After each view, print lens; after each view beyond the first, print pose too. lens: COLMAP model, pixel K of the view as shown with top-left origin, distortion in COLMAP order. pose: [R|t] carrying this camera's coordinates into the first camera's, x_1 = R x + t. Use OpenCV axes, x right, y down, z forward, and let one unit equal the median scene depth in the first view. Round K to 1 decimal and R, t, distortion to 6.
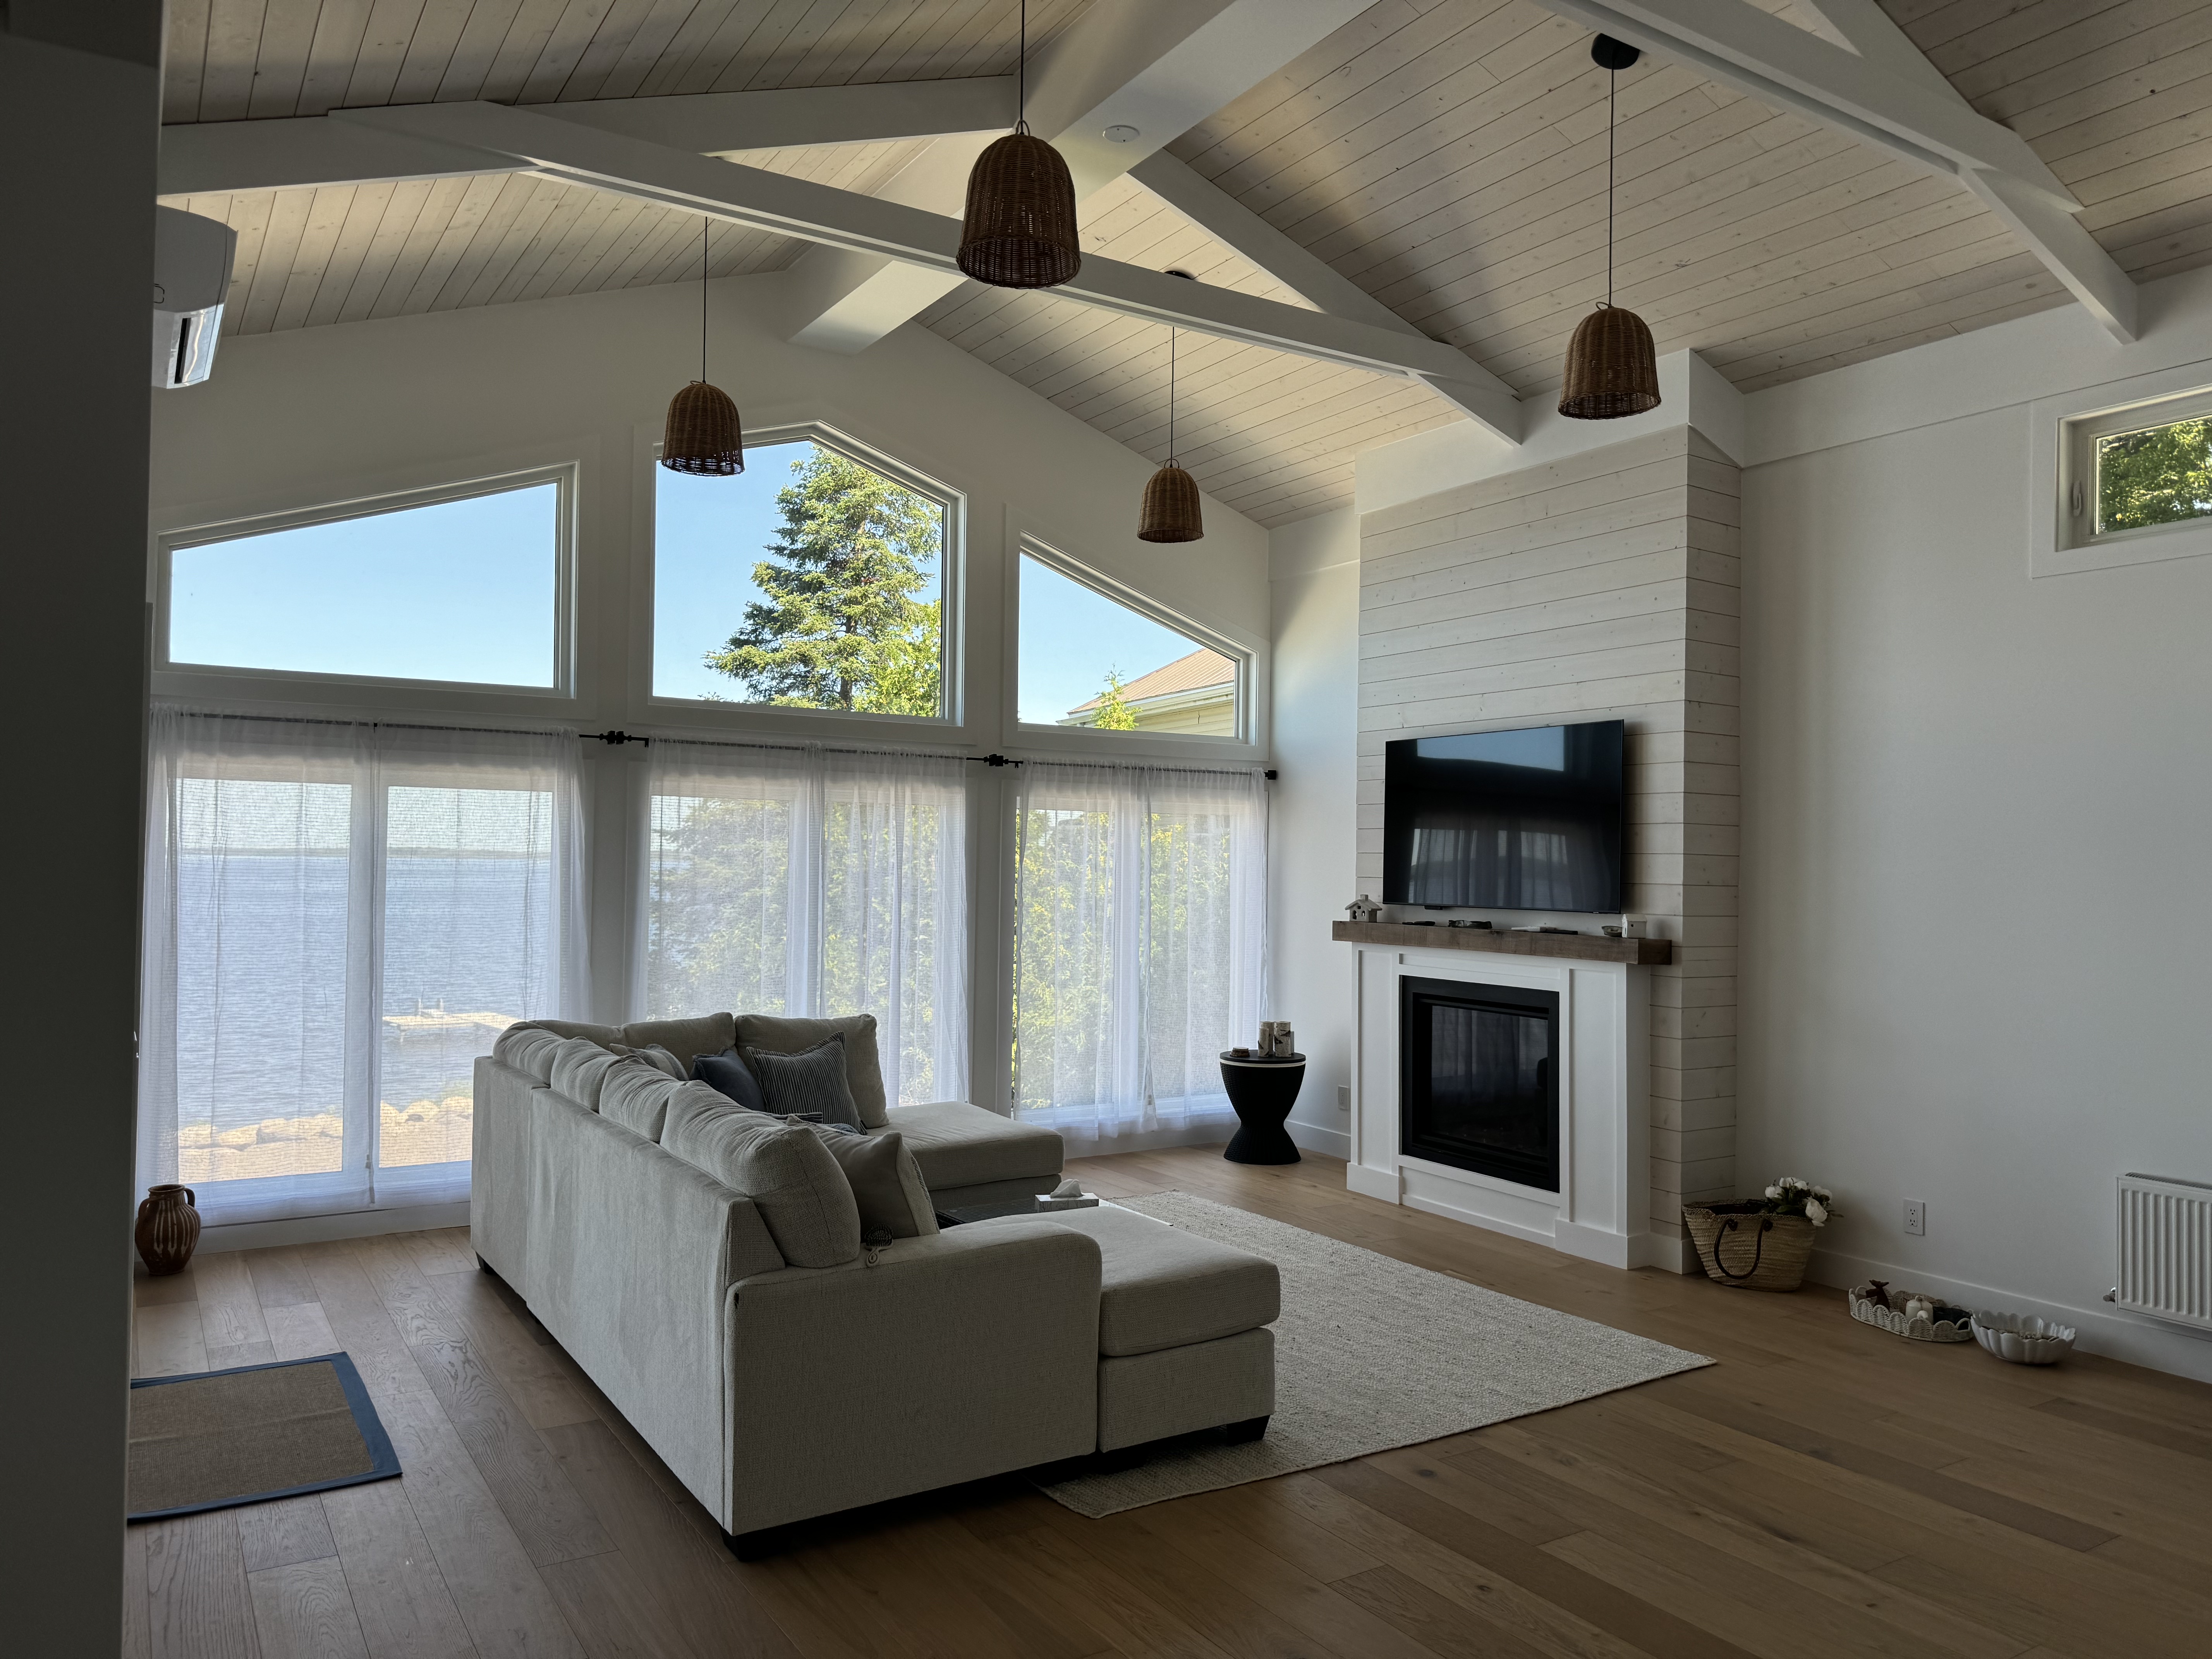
lens RADIAL K [[1540.2, 0, 1106.0], [0, 1540.2, 829.5], [0, 0, 1]] dist [0.130462, -0.204951]
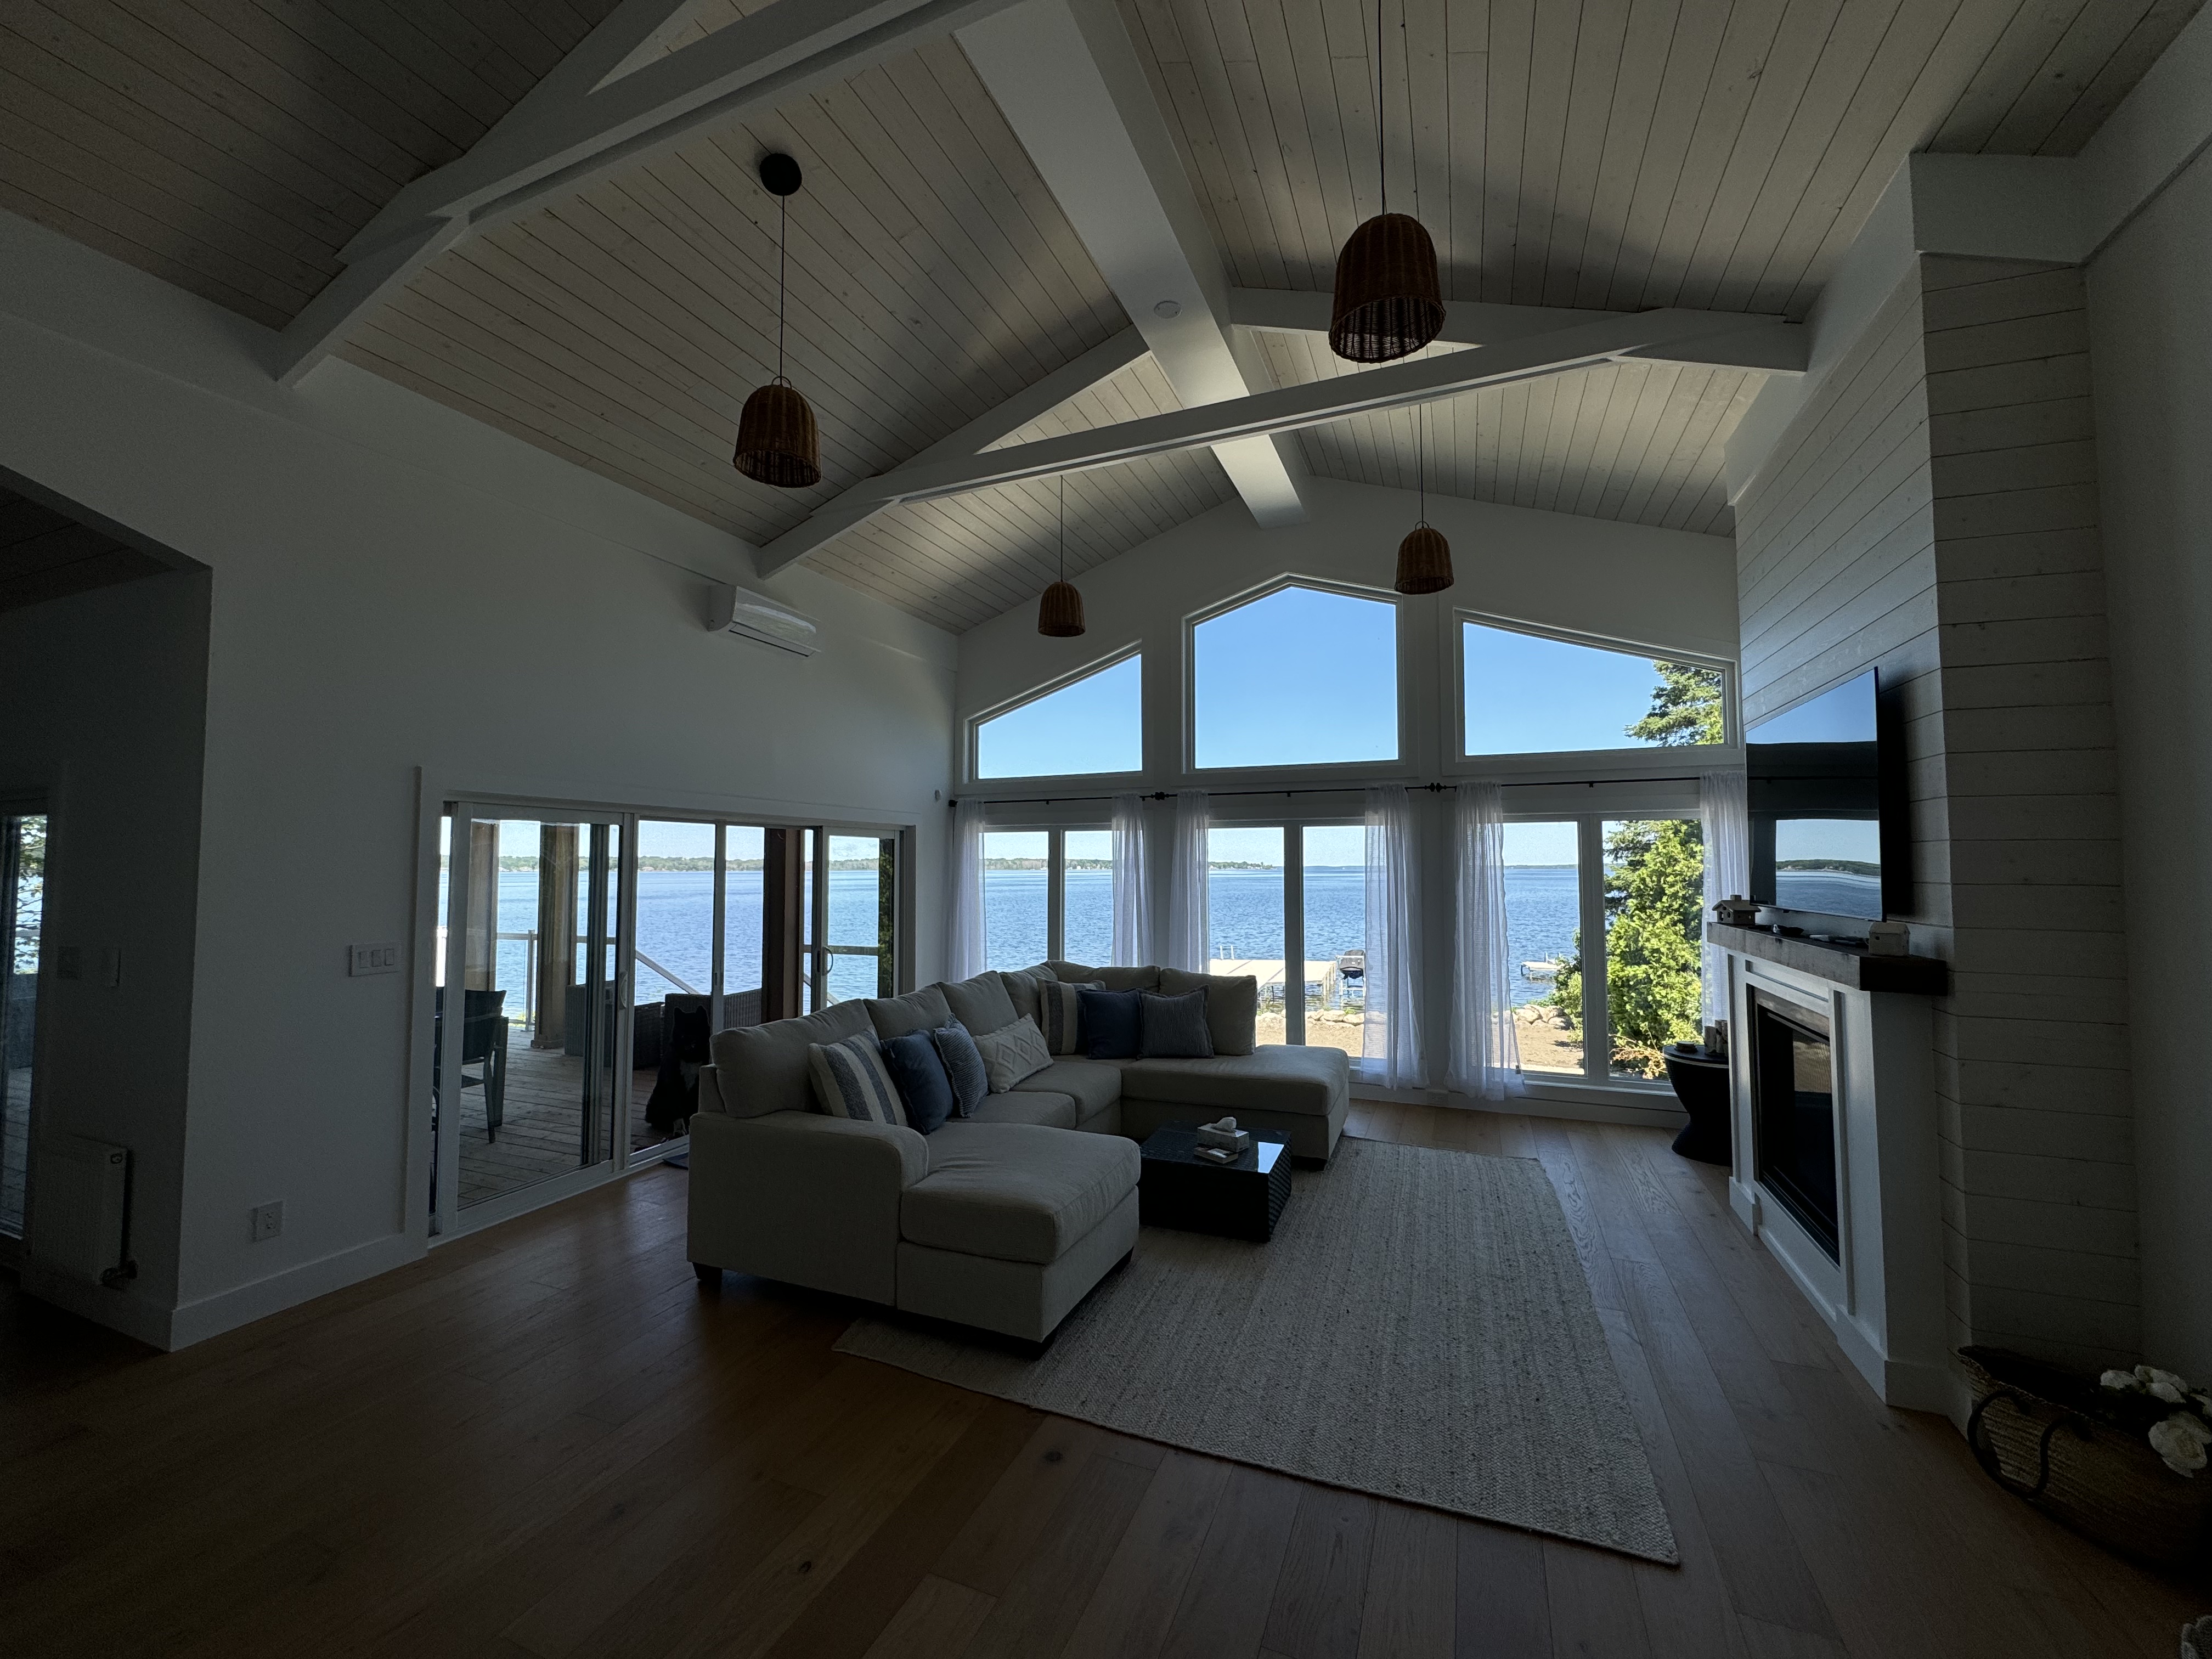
lens RADIAL K [[875.3, 0, 1109.3], [0, 875.3, 822.9], [0, 0, 1]] dist [-0.003833, -0.000427]
pose [[0.574649, -0.056873, -0.816421, 0.429281], [0.027409, 0.998360, -0.050254, 0.016105], [0.817941, 0.006501, 0.575266, 0.421380]]
